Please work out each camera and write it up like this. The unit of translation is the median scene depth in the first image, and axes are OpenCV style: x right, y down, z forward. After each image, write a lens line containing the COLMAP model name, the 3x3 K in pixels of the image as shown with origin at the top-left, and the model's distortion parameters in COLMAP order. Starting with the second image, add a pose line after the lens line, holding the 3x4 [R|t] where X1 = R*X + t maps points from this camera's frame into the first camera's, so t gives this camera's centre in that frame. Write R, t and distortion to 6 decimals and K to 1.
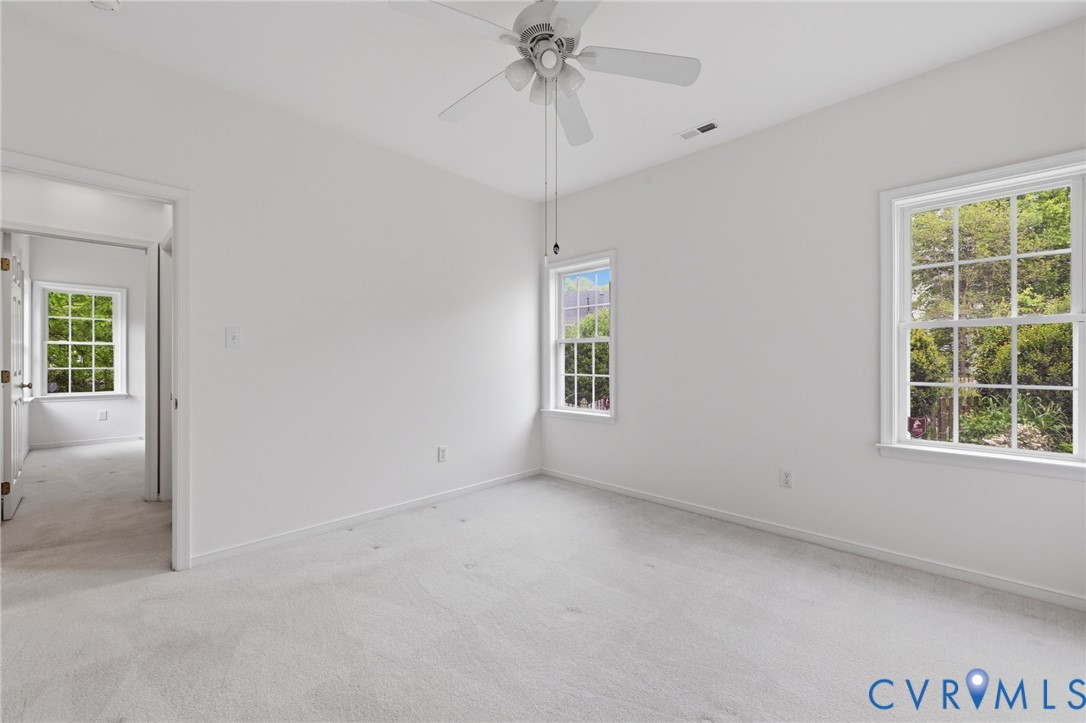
lens RADIAL K [[438.6, 0, 547.5], [0, 438.6, 358.9], [0, 0, 1]] dist [0.011276, 0.000059]
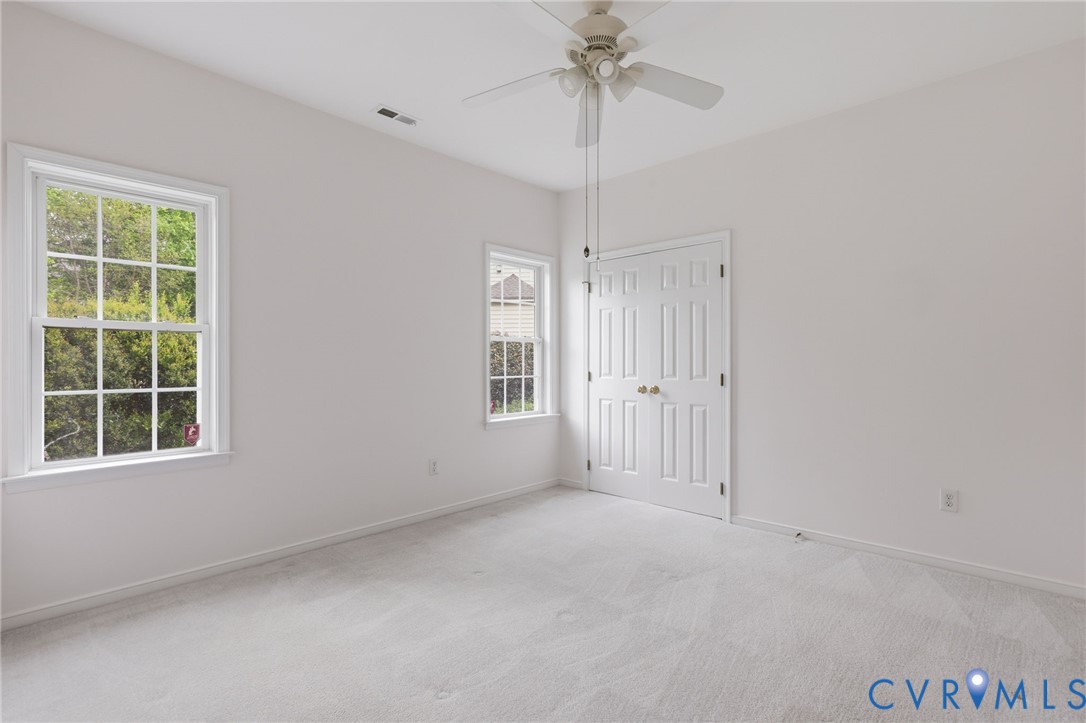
lens RADIAL K [[507.1, 0, 541.7], [0, 507.1, 362.1], [0, 0, 1]] dist [-0.004331, -0.000438]
pose [[0.007164, 0.000853, 0.999974, -0.755264], [0.002464, 0.999997, -0.000871, 0.004787], [-0.999971, 0.002470, 0.007162, 0.713955]]
